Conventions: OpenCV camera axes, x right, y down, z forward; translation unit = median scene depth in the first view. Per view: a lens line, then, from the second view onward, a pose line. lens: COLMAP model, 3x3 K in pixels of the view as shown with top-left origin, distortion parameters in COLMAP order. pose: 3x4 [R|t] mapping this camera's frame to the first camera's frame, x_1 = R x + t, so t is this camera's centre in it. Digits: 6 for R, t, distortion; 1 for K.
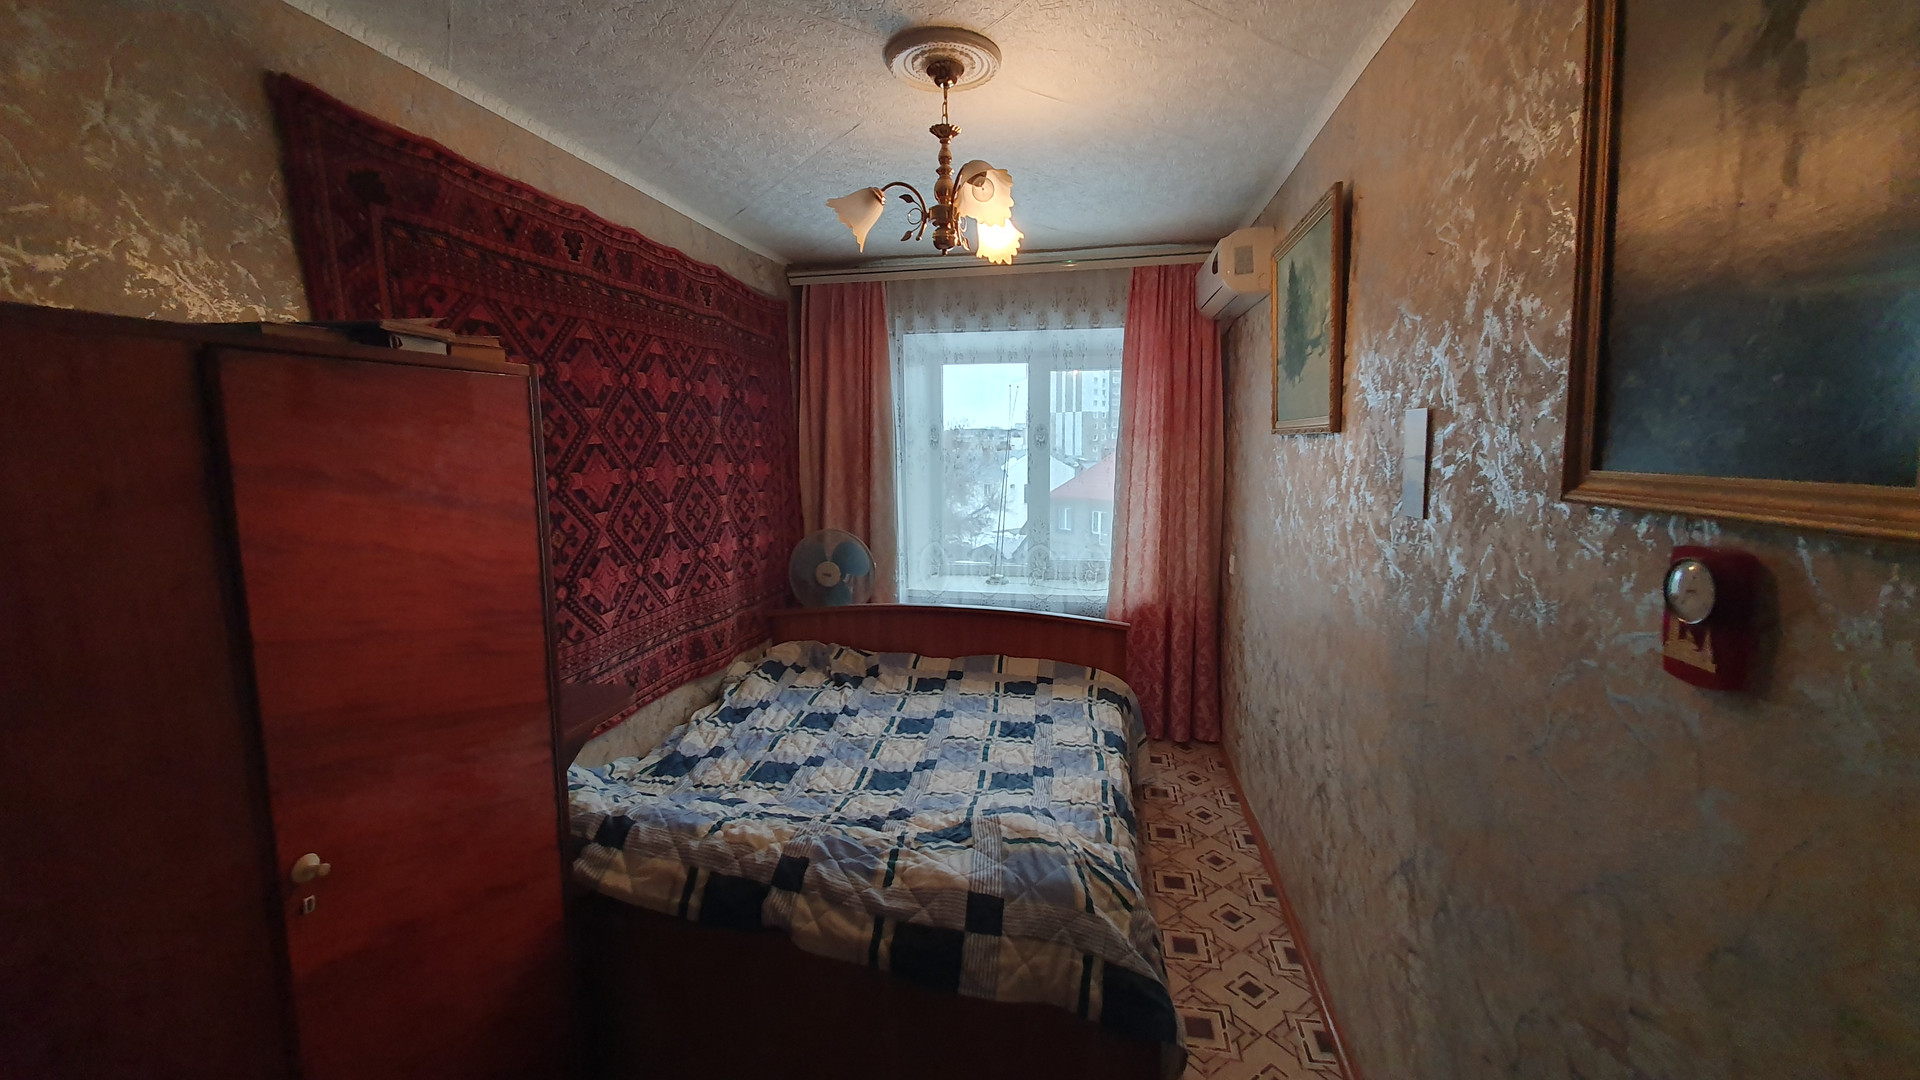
lens RADIAL K [[753.6, 0, 964.9], [0, 753.6, 533.9], [0, 0, 1]] dist [0.003219, -0.000677]
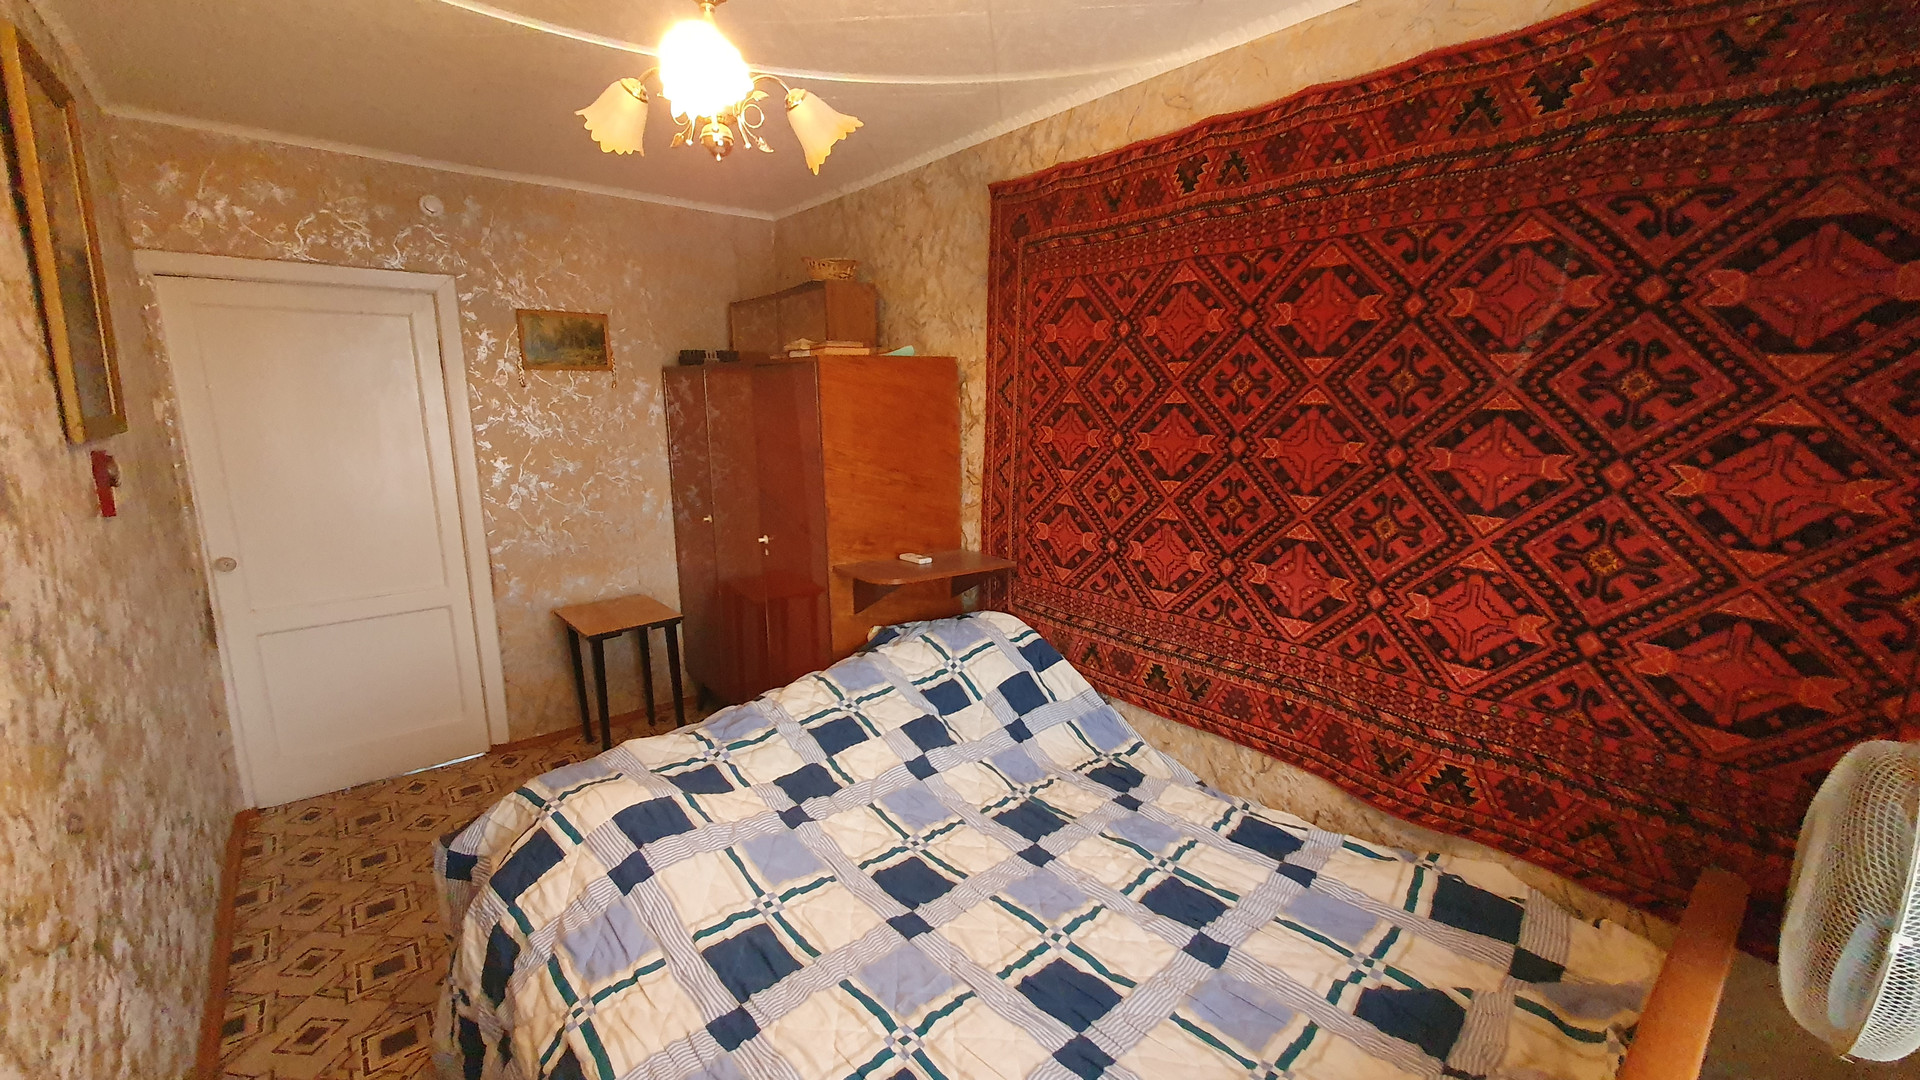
lens RADIAL K [[715.9, 0, 960.0], [0, 715.9, 540.0], [0, 0, 1]] dist [0.000205, -0.000101]
pose [[-0.624615, 0.155029, -0.765391, 0.323757], [-0.102307, 0.955406, 0.277006, -0.165820], [0.774203, 0.251326, -0.580900, 1.278239]]
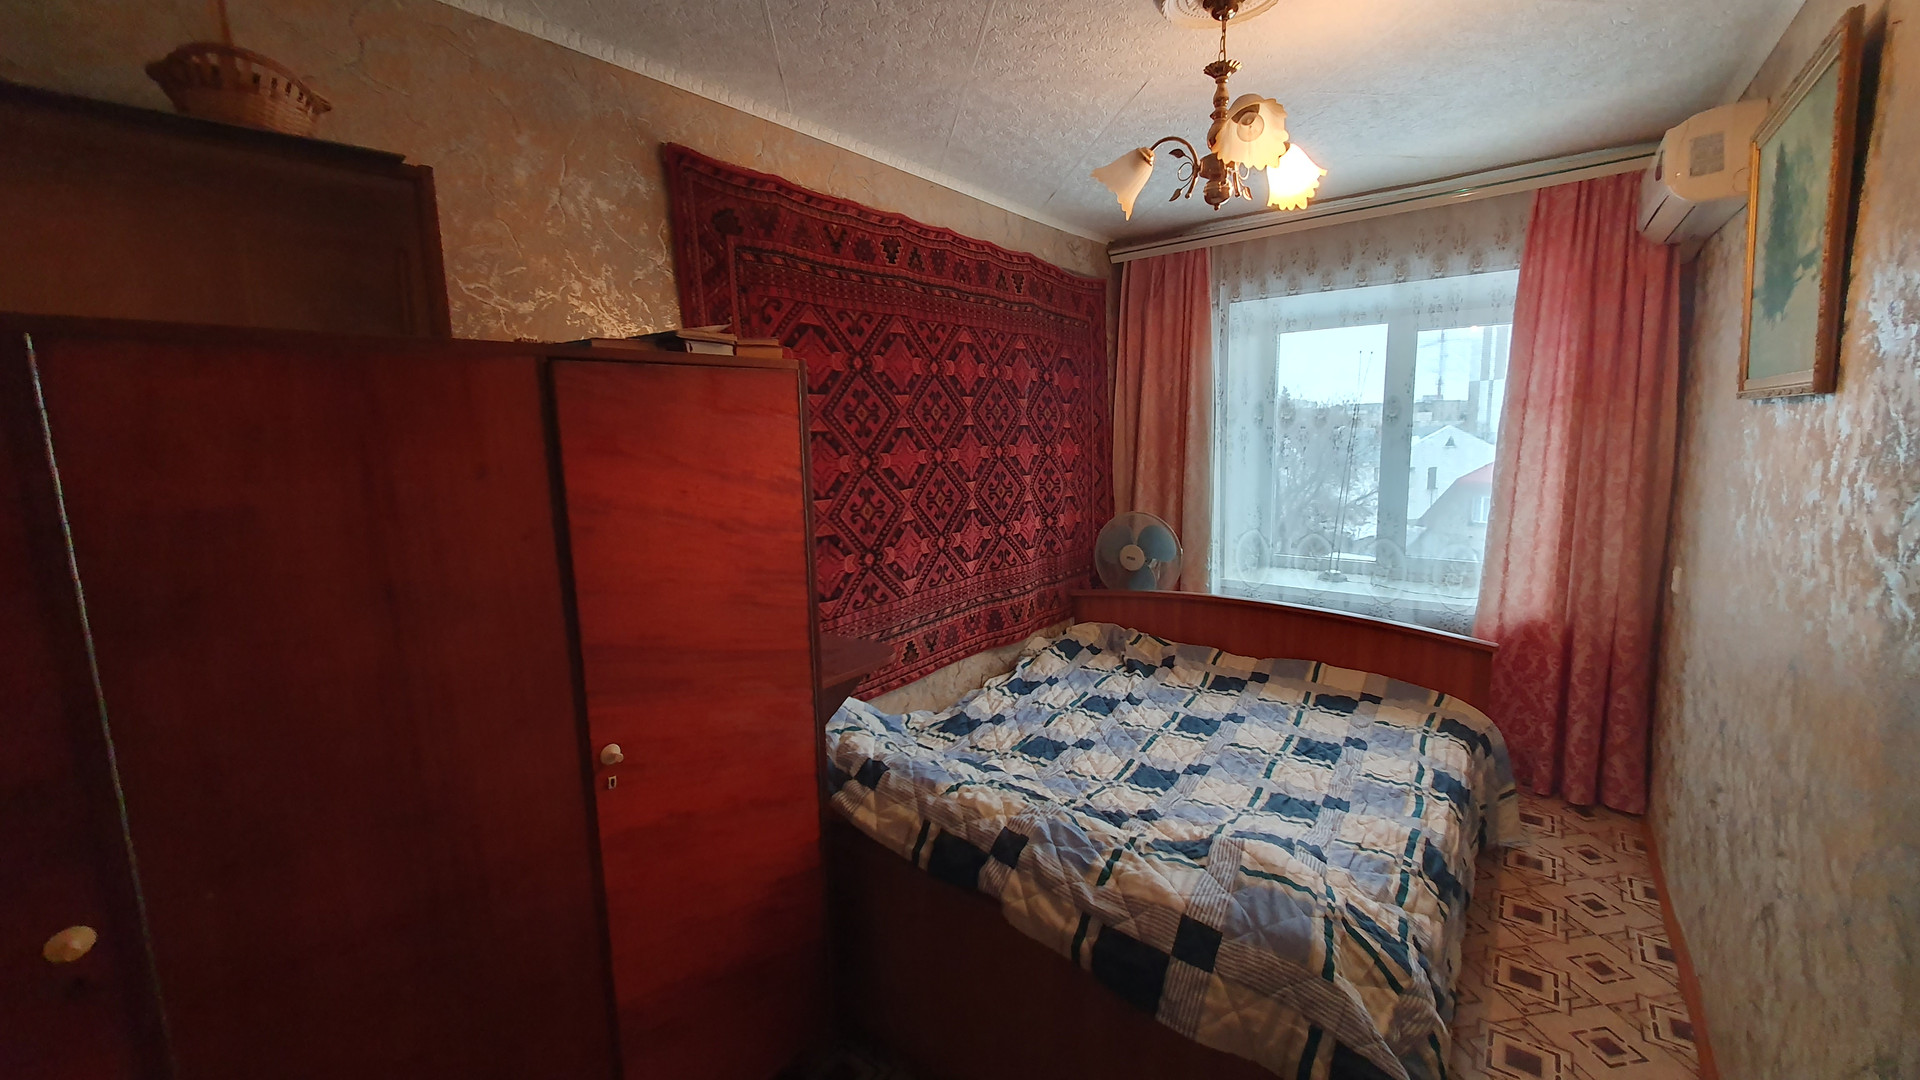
lens RADIAL K [[753.6, 0, 964.9], [0, 753.6, 533.9], [0, 0, 1]] dist [0.003219, -0.000677]
pose [[0.889172, 0.049181, -0.454921, 0.100778], [-0.037951, 0.998708, 0.033793, -0.003255], [0.455996, -0.012783, 0.889890, 0.046150]]
